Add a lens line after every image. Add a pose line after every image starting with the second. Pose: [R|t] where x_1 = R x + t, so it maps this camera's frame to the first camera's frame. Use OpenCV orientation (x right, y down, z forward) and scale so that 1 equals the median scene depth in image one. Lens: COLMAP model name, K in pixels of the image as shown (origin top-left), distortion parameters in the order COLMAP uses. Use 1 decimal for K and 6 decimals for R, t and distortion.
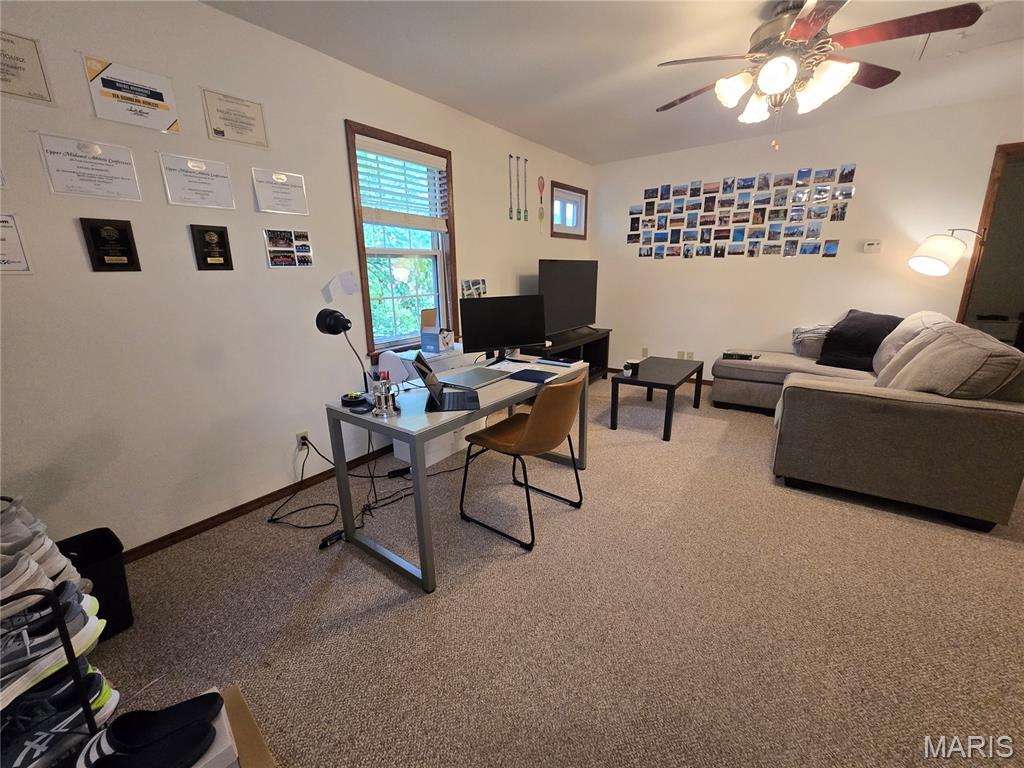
lens RADIAL K [[420.3, 0, 500.8], [0, 420.3, 383.7], [0, 0, 1]] dist [-0.003709, 0.002655]
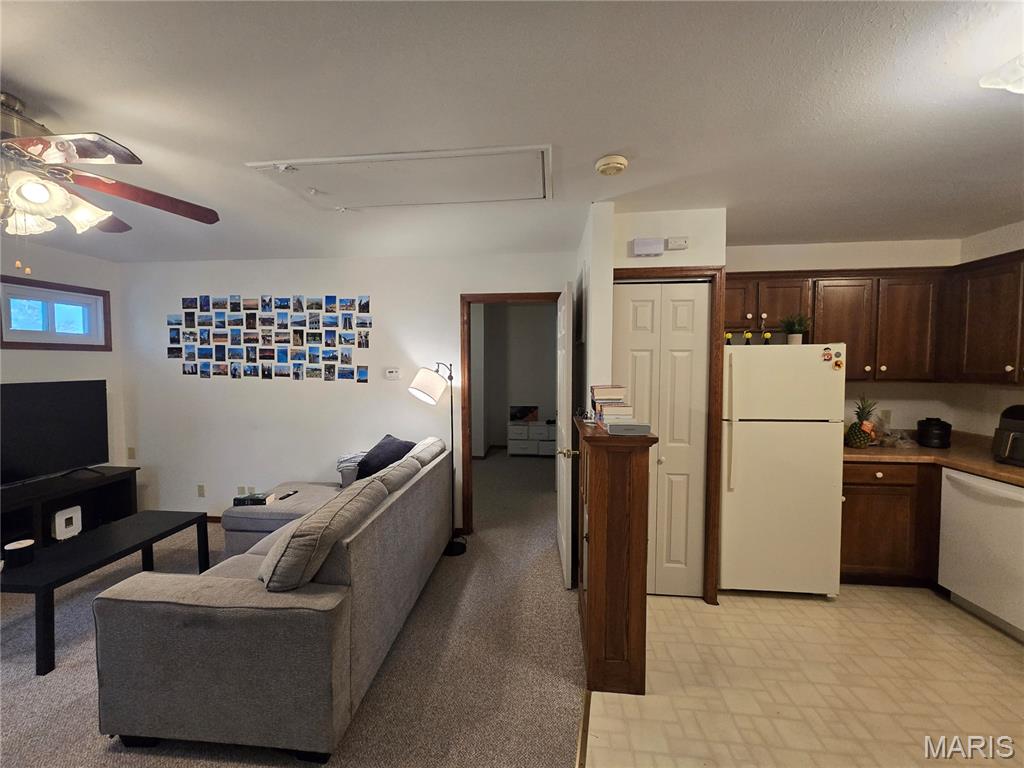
lens RADIAL K [[420.3, 0, 500.8], [0, 420.3, 383.7], [0, 0, 1]] dist [-0.003709, 0.002655]
pose [[0.859669, -0.004078, 0.510835, 0.495268], [0.112645, 0.976868, -0.181768, -0.074513], [-0.498277, 0.213803, 0.840243, 0.012366]]
